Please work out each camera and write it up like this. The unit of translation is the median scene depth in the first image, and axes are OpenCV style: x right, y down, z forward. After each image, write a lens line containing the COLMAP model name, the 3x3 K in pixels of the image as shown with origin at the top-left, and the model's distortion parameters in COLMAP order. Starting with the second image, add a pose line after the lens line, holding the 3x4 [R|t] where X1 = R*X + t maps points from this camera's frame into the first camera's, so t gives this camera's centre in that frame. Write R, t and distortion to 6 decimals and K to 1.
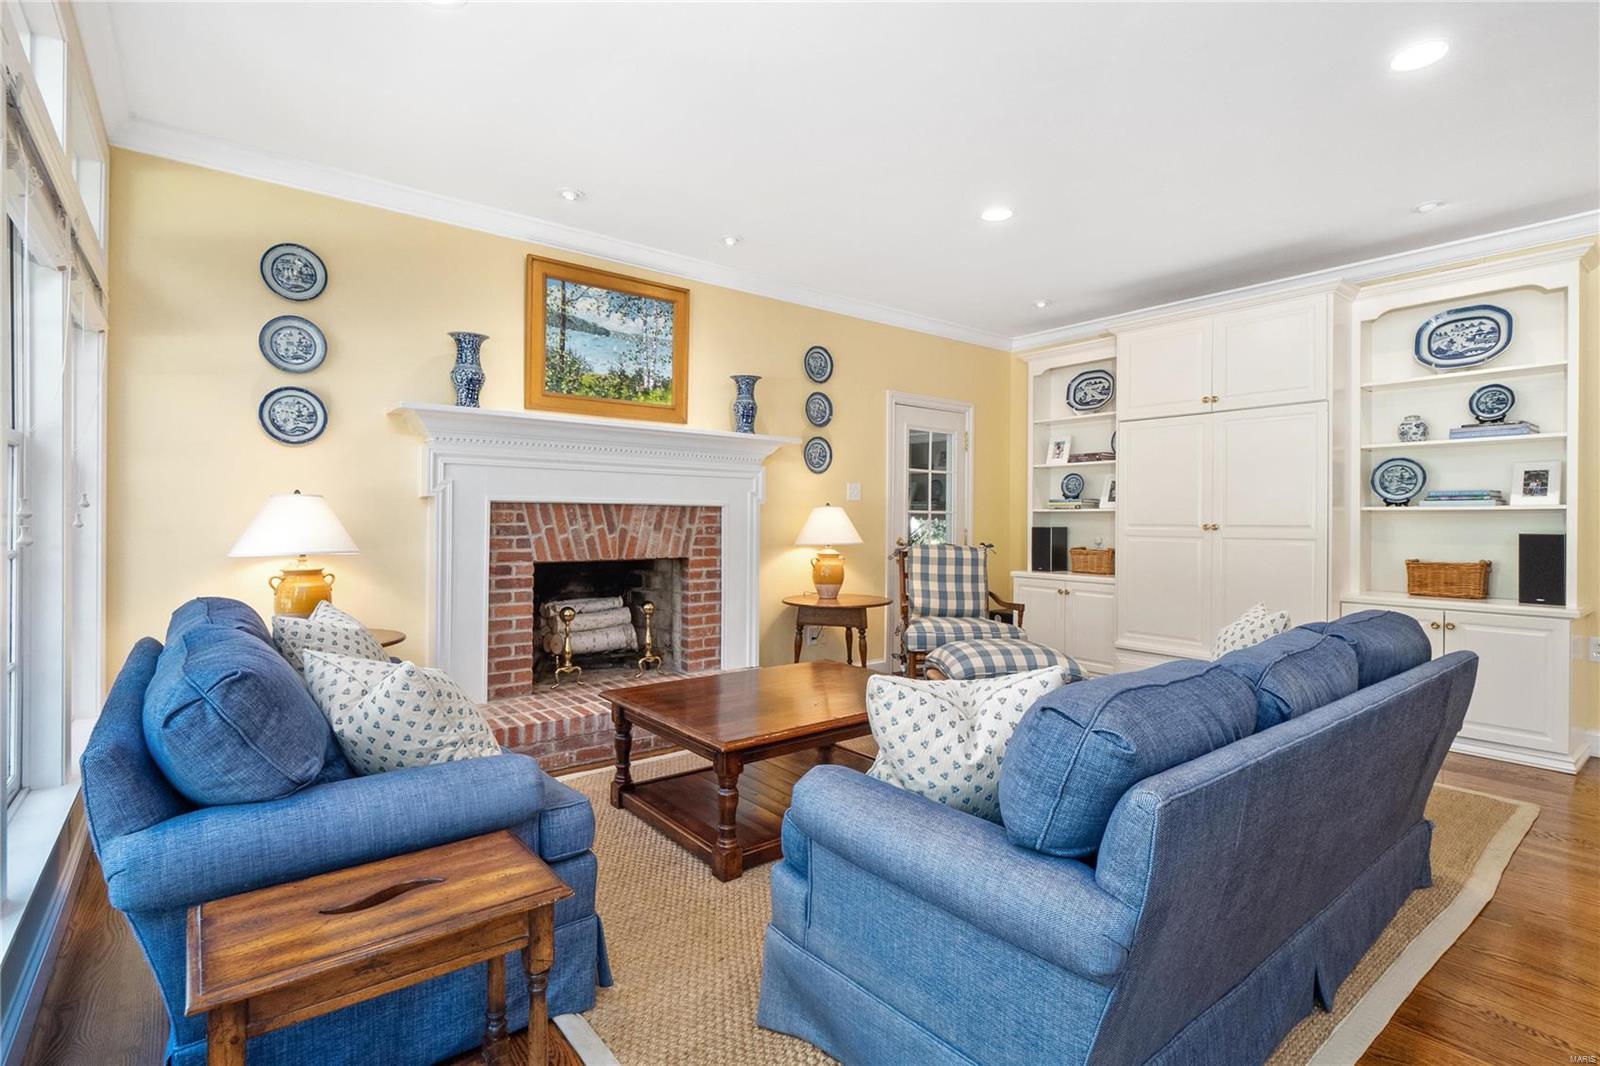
lens RADIAL K [[749.4, 0, 790.4], [0, 749.4, 522.4], [0, 0, 1]] dist [-0.003837, -0.001963]
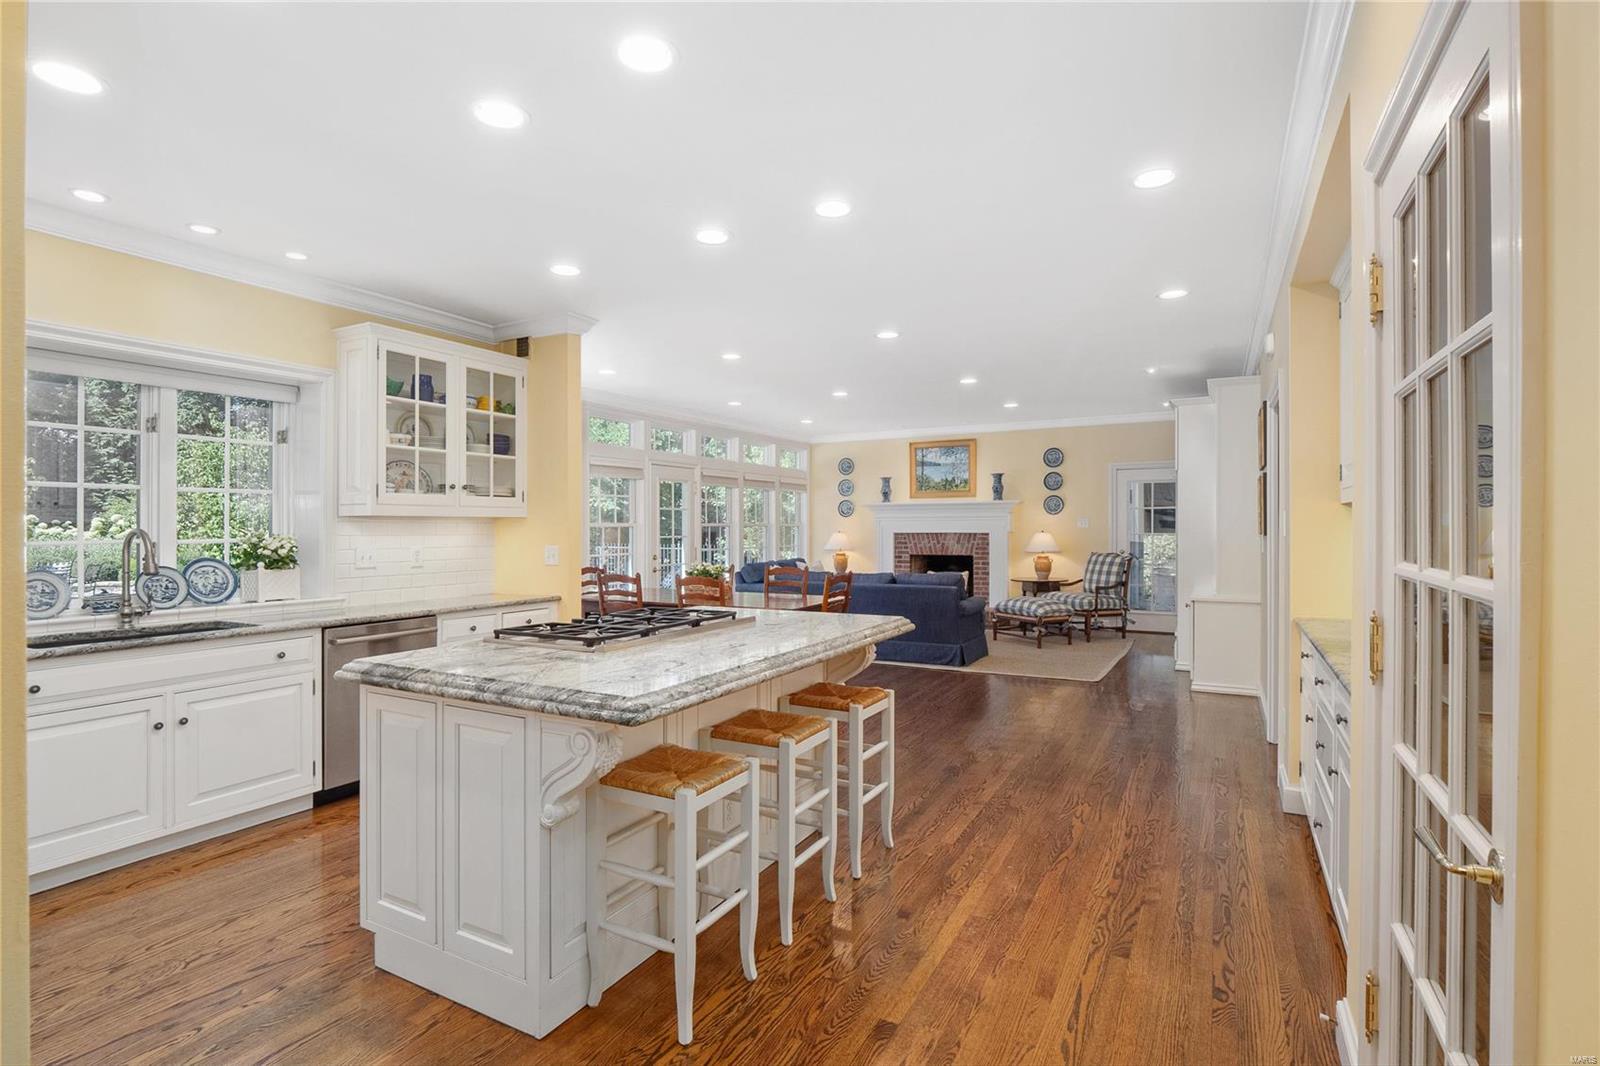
lens RADIAL K [[749.4, 0, 797.0], [0, 749.4, 540.9], [0, 0, 1]] dist [-0.003837, -0.001963]
pose [[0.392791, 0.007140, -0.919600, 1.830507], [0.005142, 0.999937, 0.009960, -0.024095], [0.919613, -0.008641, 0.392729, -0.419981]]
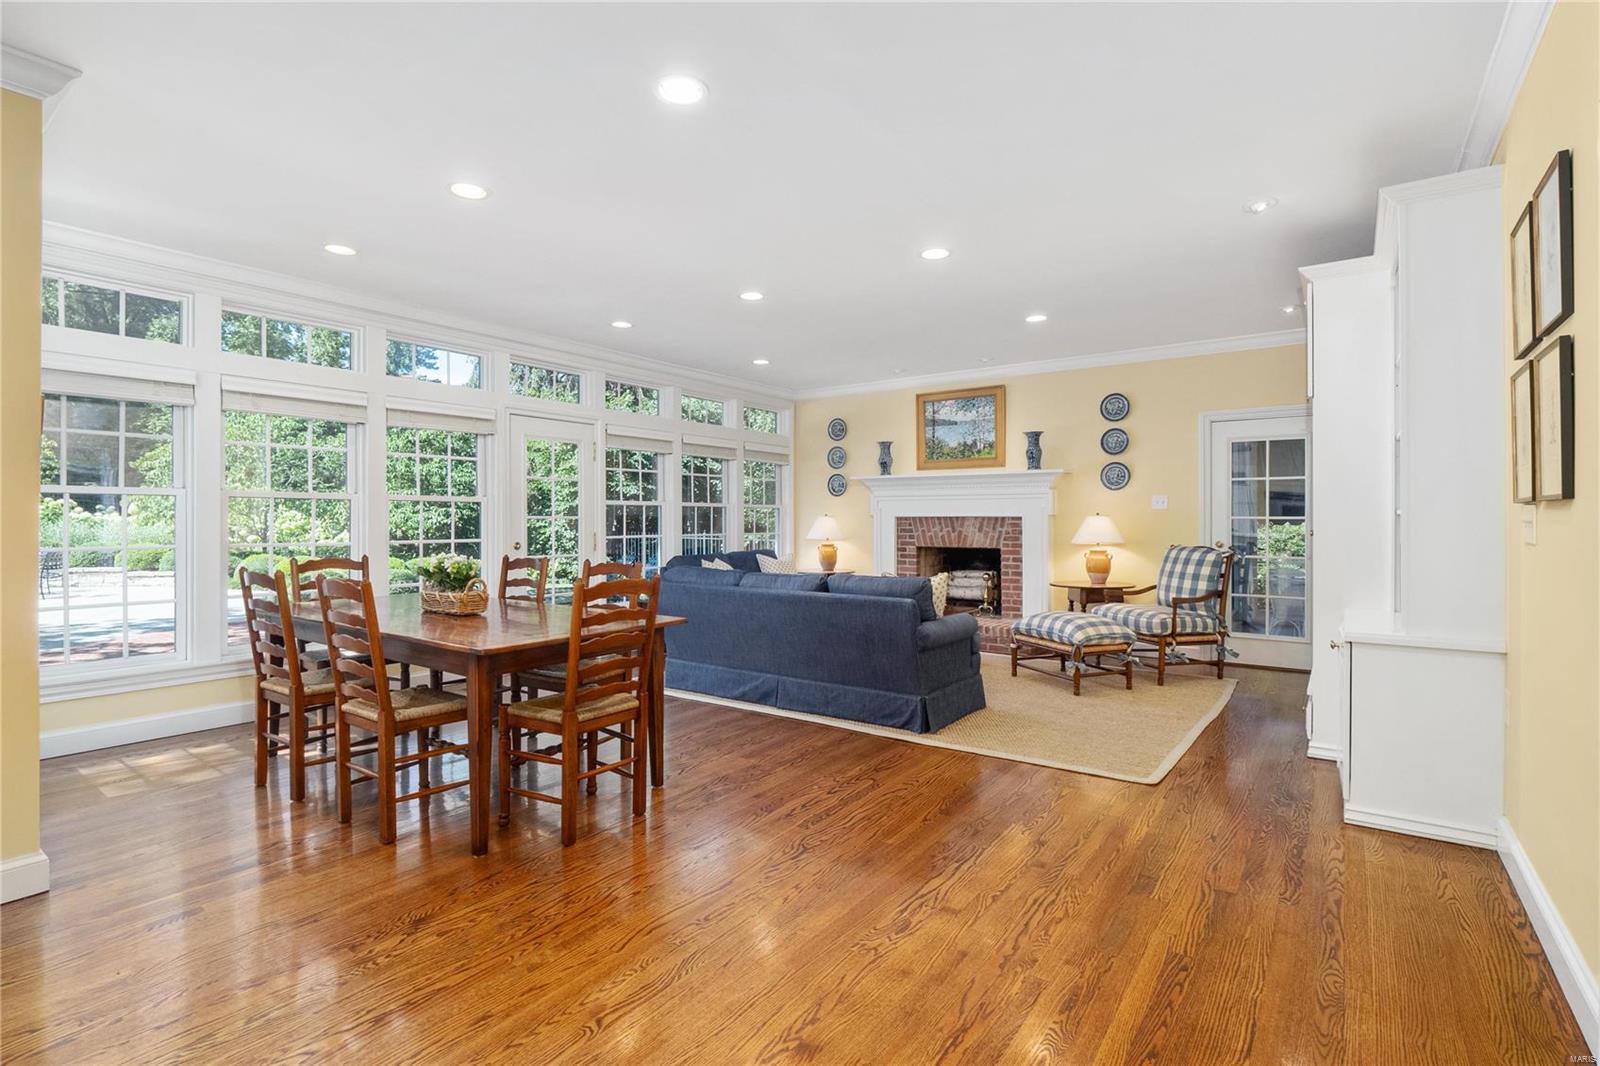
lens RADIAL K [[749.4, 0, 802.4], [0, 749.4, 524.3], [0, 0, 1]] dist [-0.003837, -0.001963]
pose [[0.281406, -0.002592, -0.959585, 1.362695], [-0.001293, 0.999994, -0.003080, -0.000120], [0.959588, 0.002107, 0.281401, 0.122286]]
